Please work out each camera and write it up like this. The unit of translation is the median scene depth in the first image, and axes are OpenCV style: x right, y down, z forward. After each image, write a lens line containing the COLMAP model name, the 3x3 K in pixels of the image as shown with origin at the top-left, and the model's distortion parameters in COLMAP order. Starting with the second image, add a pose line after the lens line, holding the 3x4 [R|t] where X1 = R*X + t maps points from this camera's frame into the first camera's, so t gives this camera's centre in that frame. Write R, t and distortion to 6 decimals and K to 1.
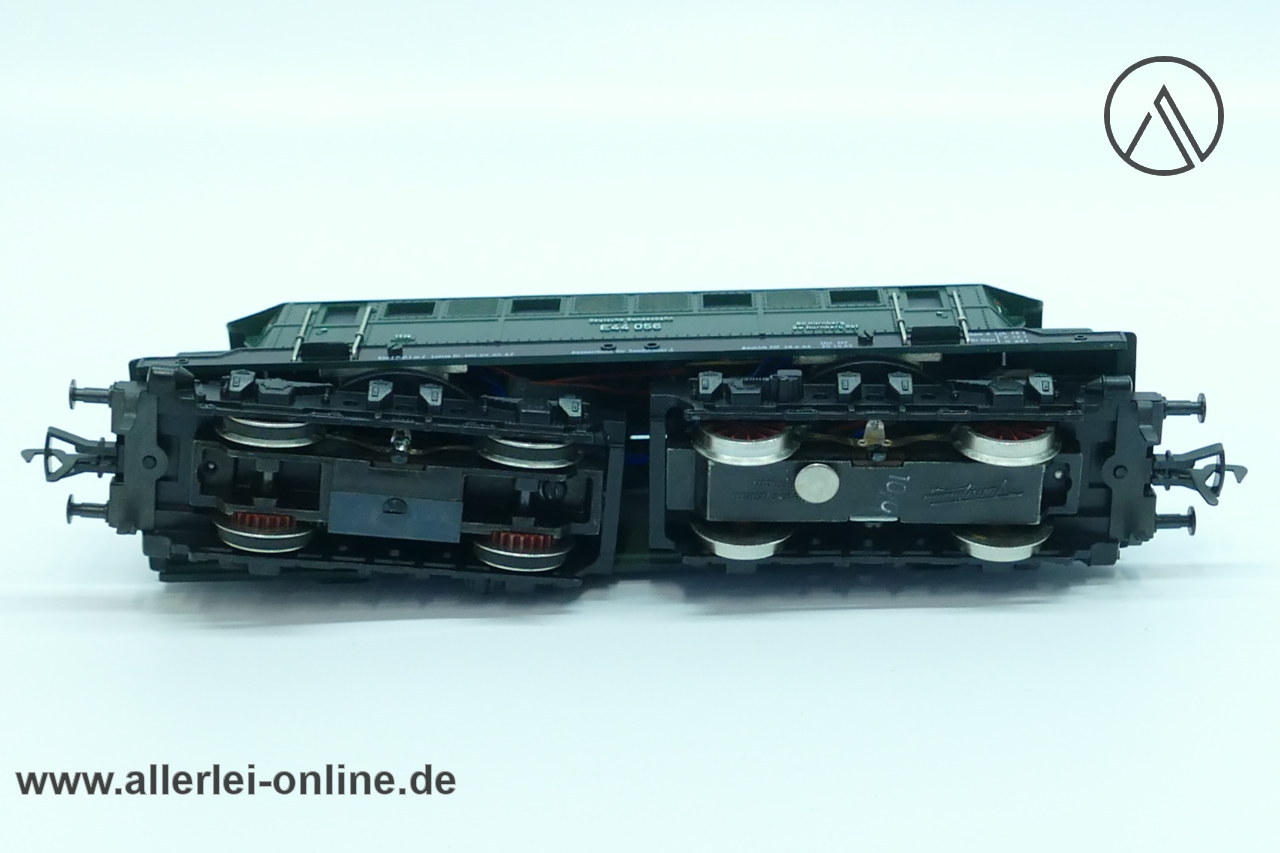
lens RADIAL K [[2714.1, 0, 640.0], [0, 2714.1, 426.5], [0, 0, 1]] dist [-0.035484, 0.146515]
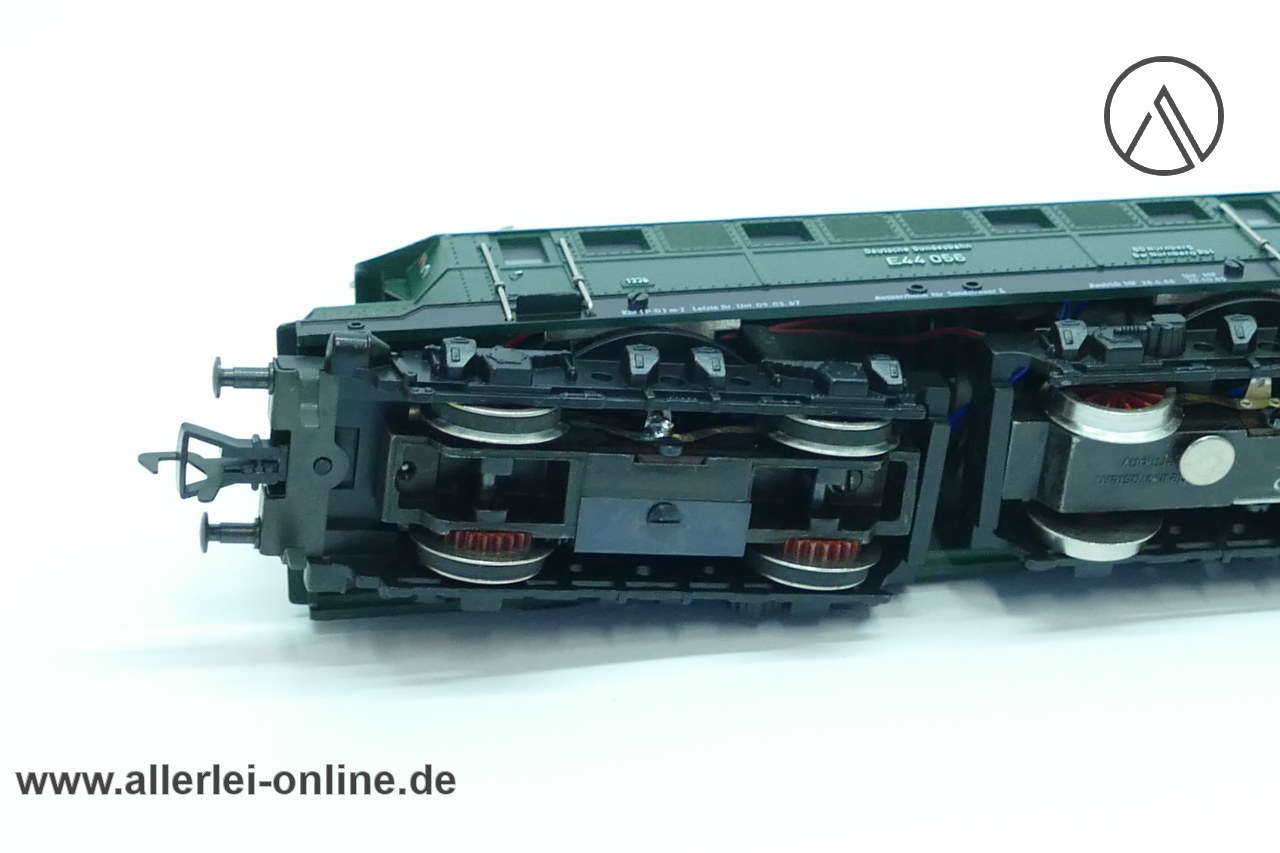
lens RADIAL K [[2714.1, 0, 640.0], [0, 2714.1, 426.5], [0, 0, 1]] dist [-0.035484, 0.146515]
pose [[0.980917, -0.038774, 0.190523, -0.236785], [0.027007, 0.997586, 0.063976, -0.041972], [-0.192544, -0.057610, 0.979596, 0.270587]]
